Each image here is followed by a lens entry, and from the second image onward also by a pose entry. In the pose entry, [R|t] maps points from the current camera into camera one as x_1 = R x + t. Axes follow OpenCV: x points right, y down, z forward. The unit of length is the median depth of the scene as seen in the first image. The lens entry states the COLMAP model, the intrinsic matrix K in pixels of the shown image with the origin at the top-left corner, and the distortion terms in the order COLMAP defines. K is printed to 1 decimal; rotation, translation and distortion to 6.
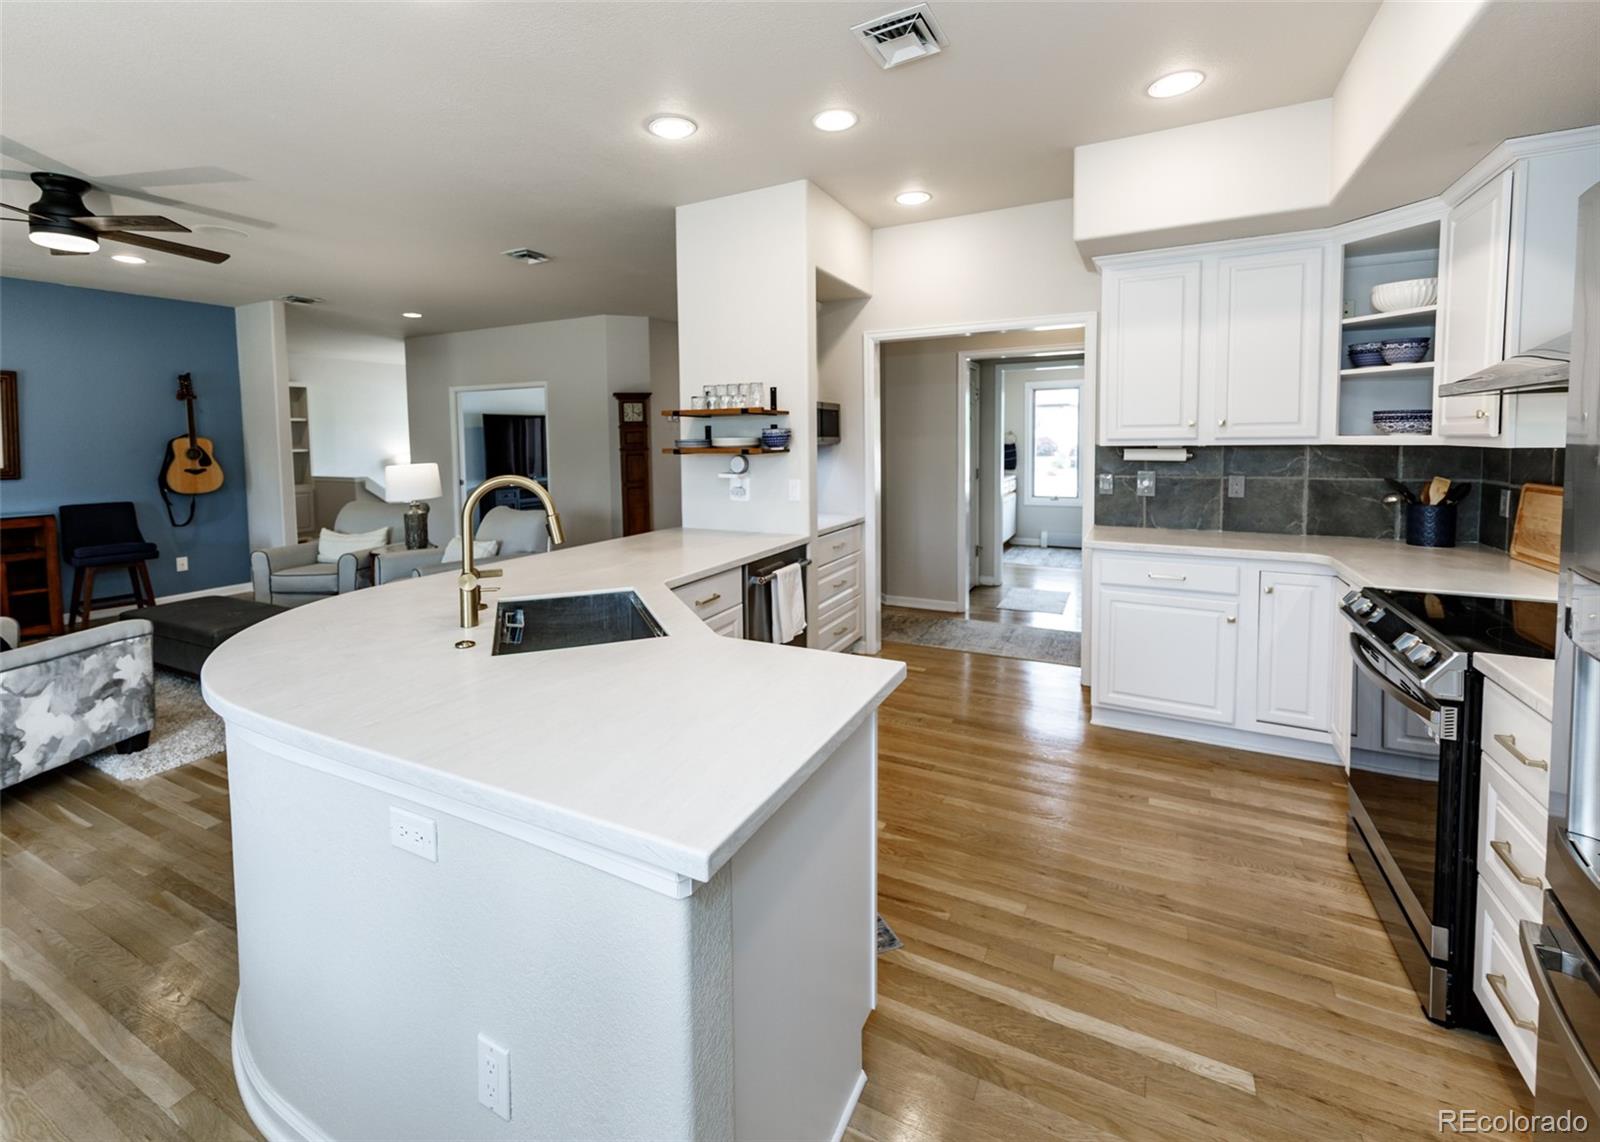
lens RADIAL K [[669.3, 0, 794.1], [0, 669.3, 480.9], [0, 0, 1]] dist [0.001775, 0.000191]
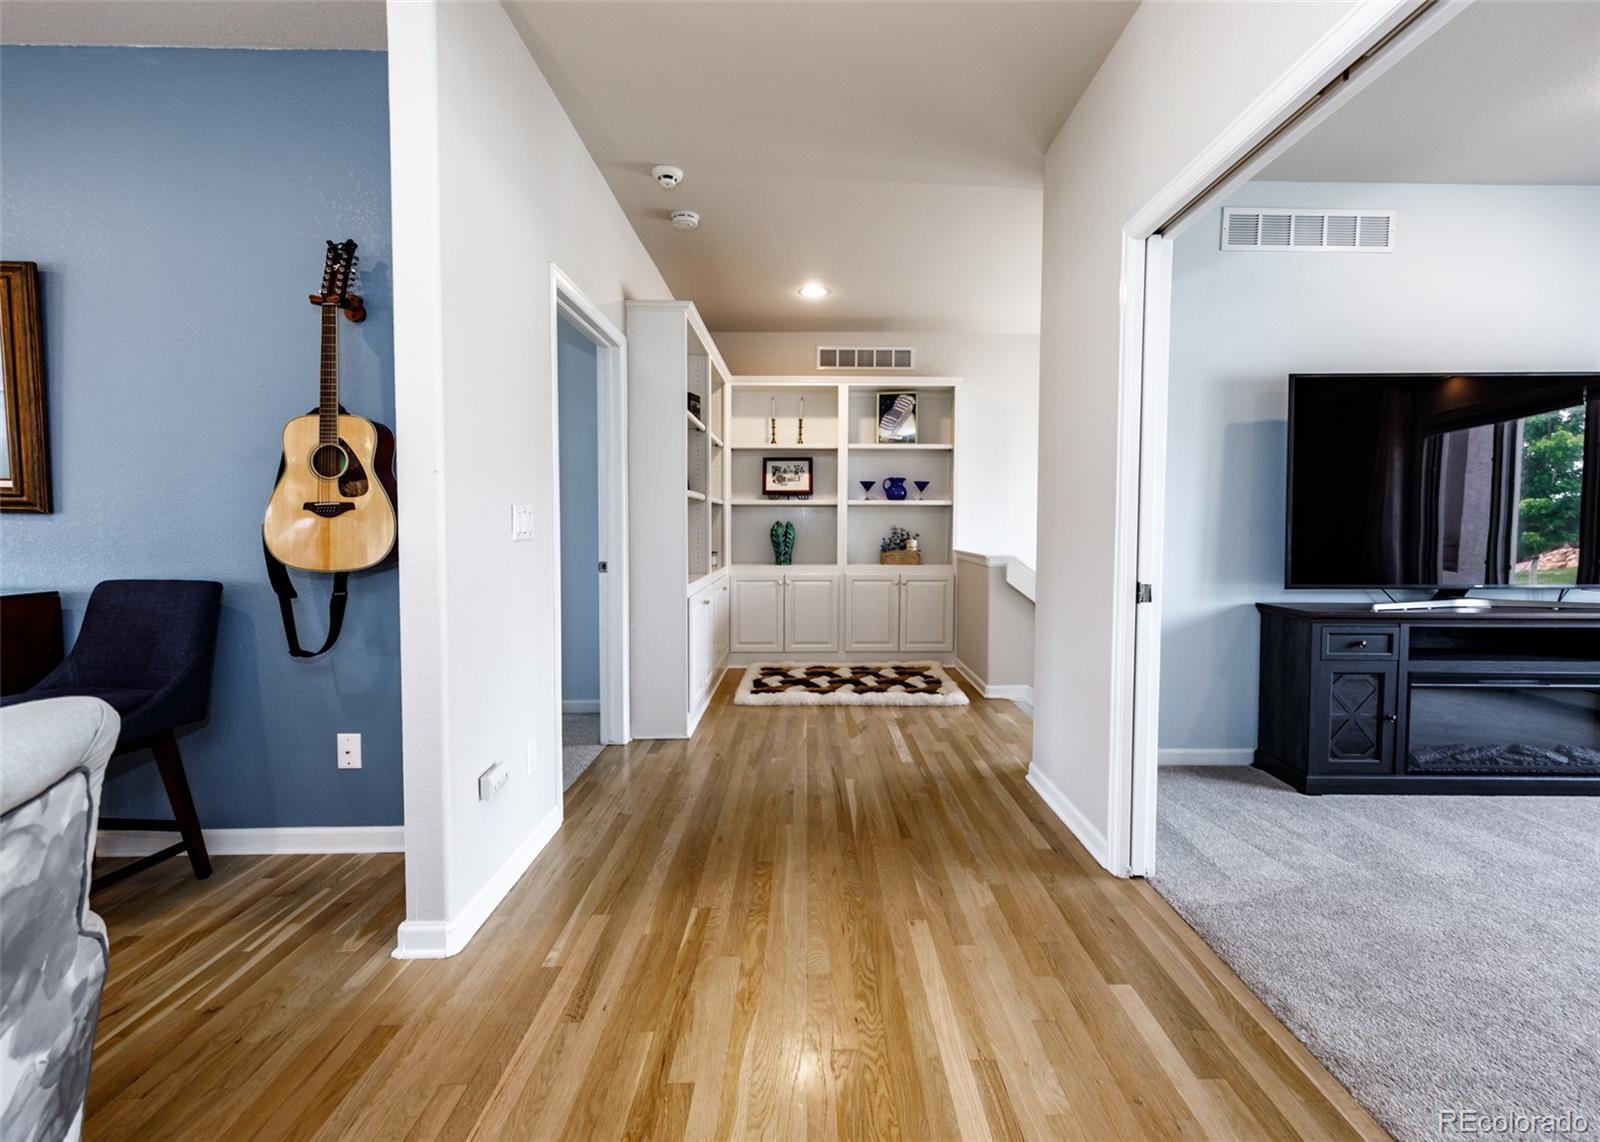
lens RADIAL K [[708.4, 0, 832.8], [0, 708.4, 559.0], [0, 0, 1]] dist [0.003945, 0.000240]
pose [[0.469922, 0.051743, -0.881190, -0.471214], [-0.062639, 0.997719, 0.025181, -0.015847], [0.880482, 0.043364, 0.472091, 1.159150]]
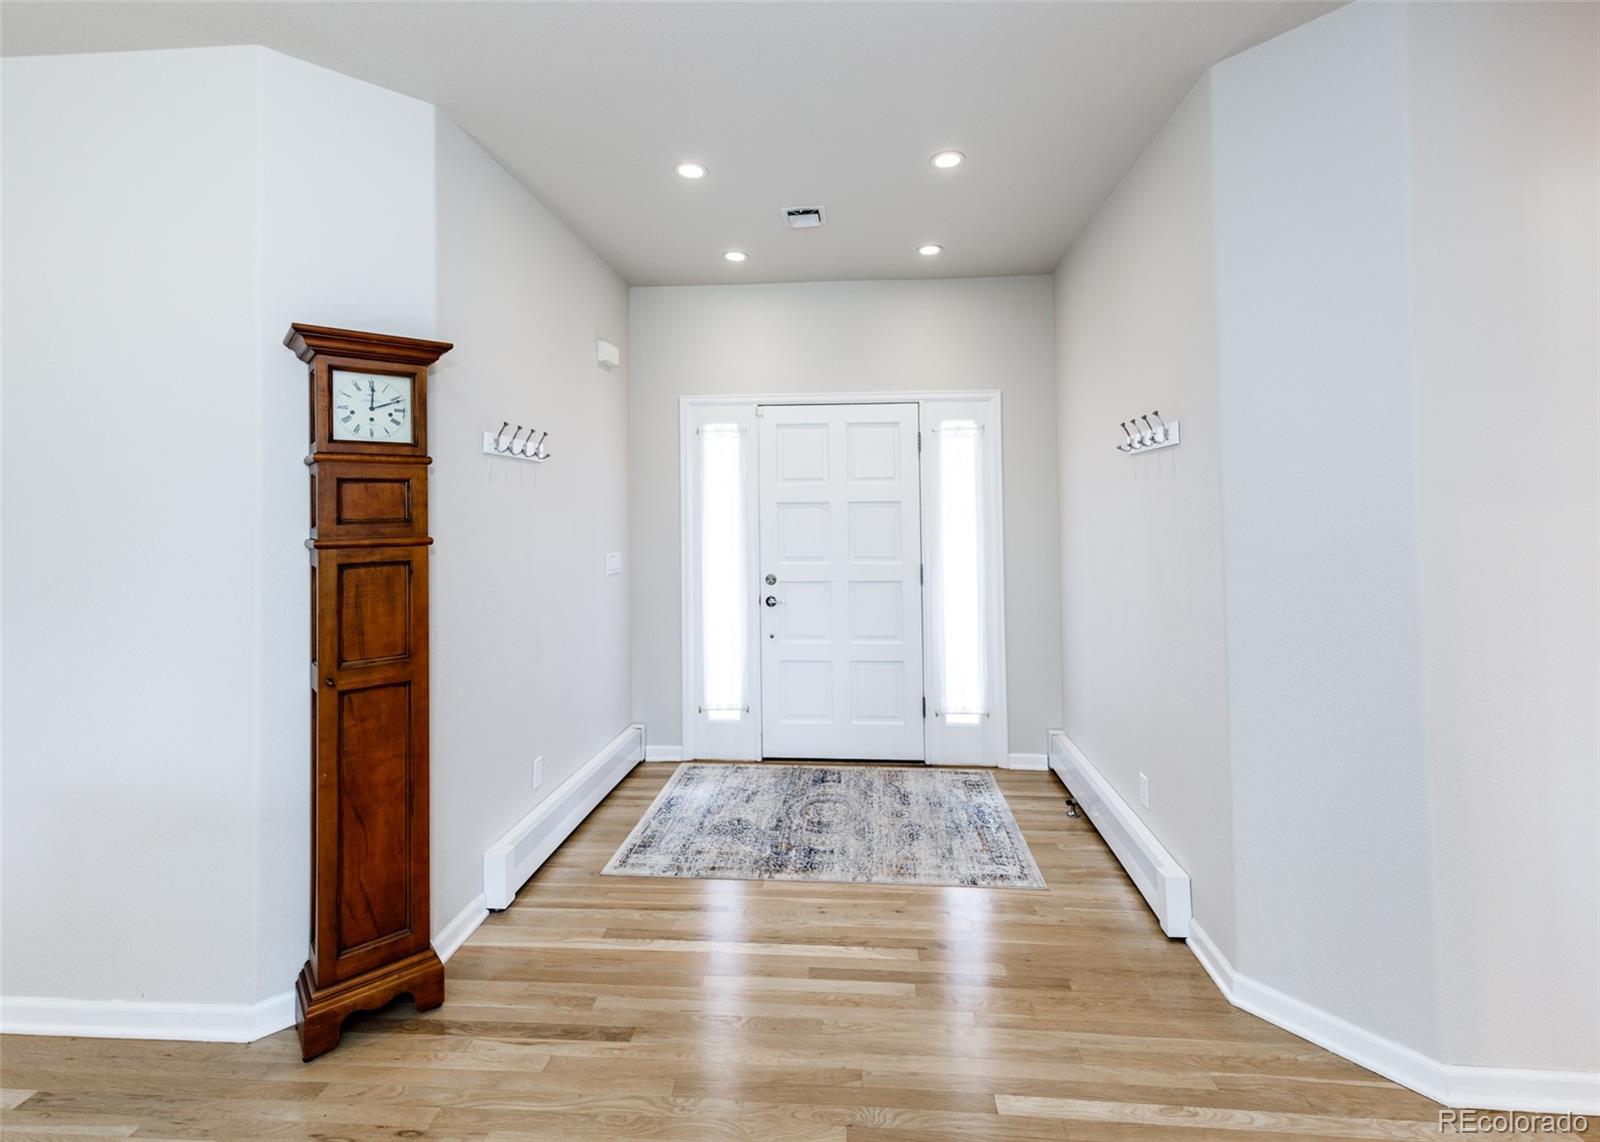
lens RADIAL K [[708.4, 0, 816.0], [0, 708.4, 510.2], [0, 0, 1]] dist [0.003945, 0.000240]
pose [[0.918412, 0.010350, 0.395490, -0.244451], [0.017609, 0.997598, -0.066999, -0.049628], [-0.395233, 0.068497, 0.916023, 0.864744]]
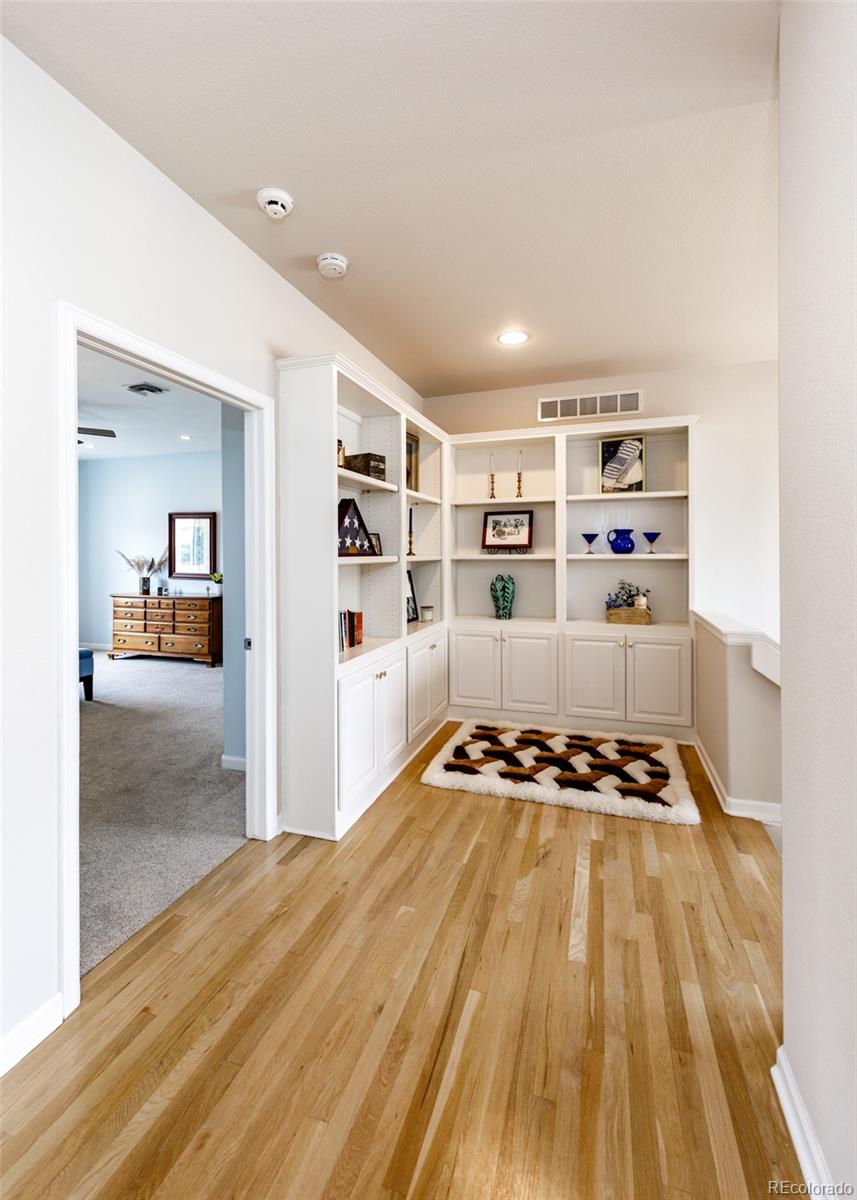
lens RADIAL K [[531.3, 0, 438.3], [0, 531.3, 551.1], [0, 0, 1]] dist [0.003945, 0.000240]
pose [[0.154501, 0.002292, -0.987990, -0.675465], [-0.058503, 0.998264, -0.006833, -0.065543], [0.986259, 0.058856, 0.154367, 1.372137]]
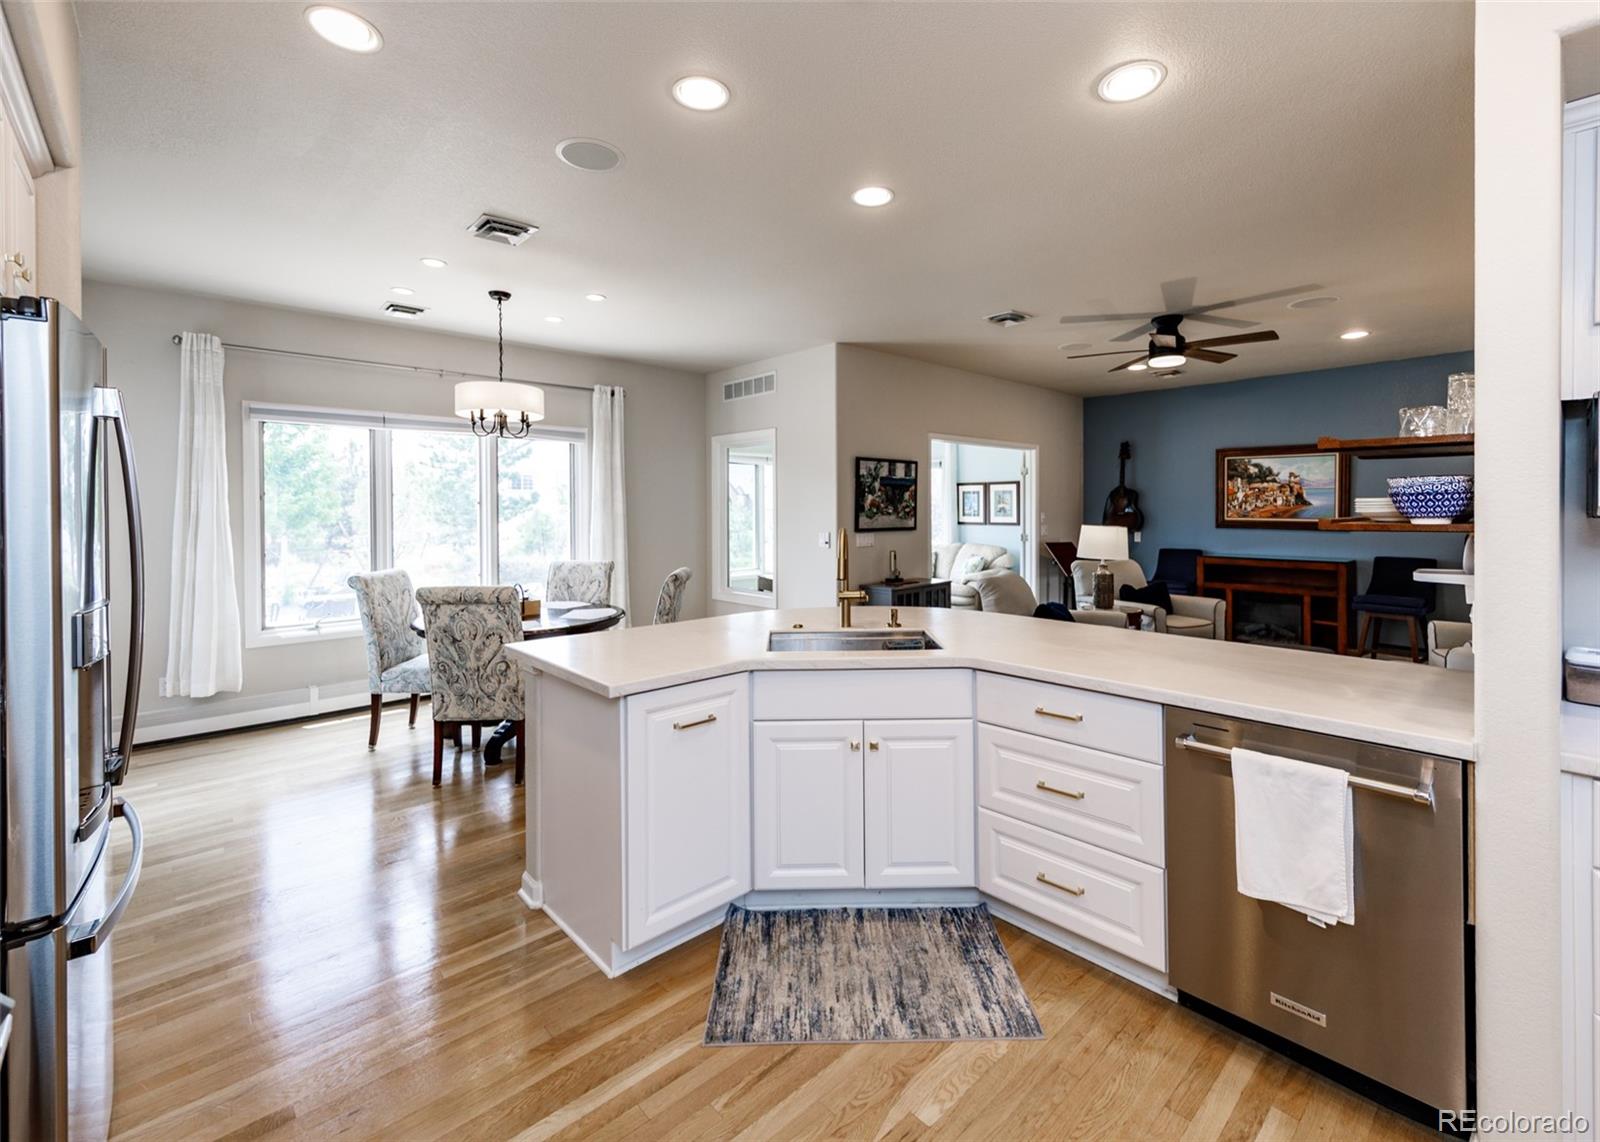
lens RADIAL K [[708.4, 0, 808.1], [0, 708.4, 509.5], [0, 0, 1]] dist [0.003945, 0.000240]
pose [[-0.346519, 0.012320, -0.937962, 0.355765], [-0.052935, 0.998064, 0.032666, -0.030268], [0.936548, 0.060970, -0.345196, 0.496697]]
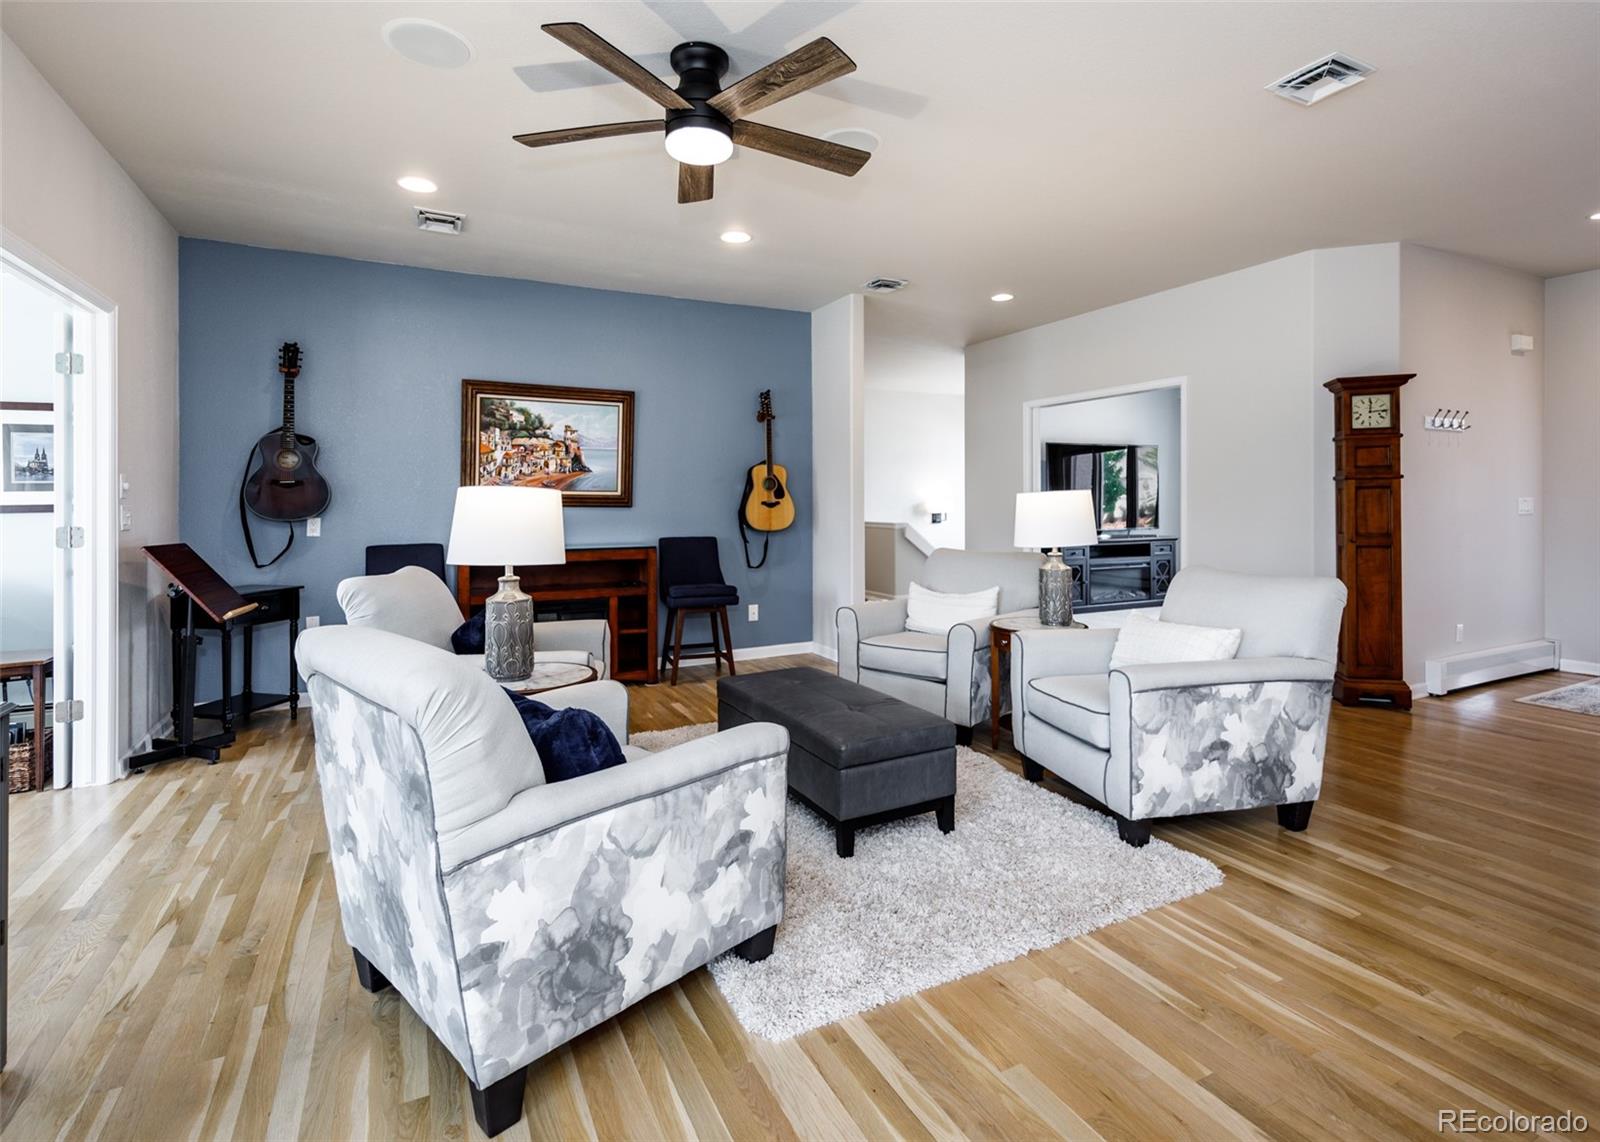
lens RADIAL K [[758.5, 0, 803.3], [0, 758.5, 511.7], [0, 0, 1]] dist [0.002632, 0.003389]
pose [[0.810274, 0.012883, -0.585910, -0.326214], [-0.038812, 0.998743, -0.031715, 0.025844], [0.584765, 0.048438, 0.809755, 0.272681]]
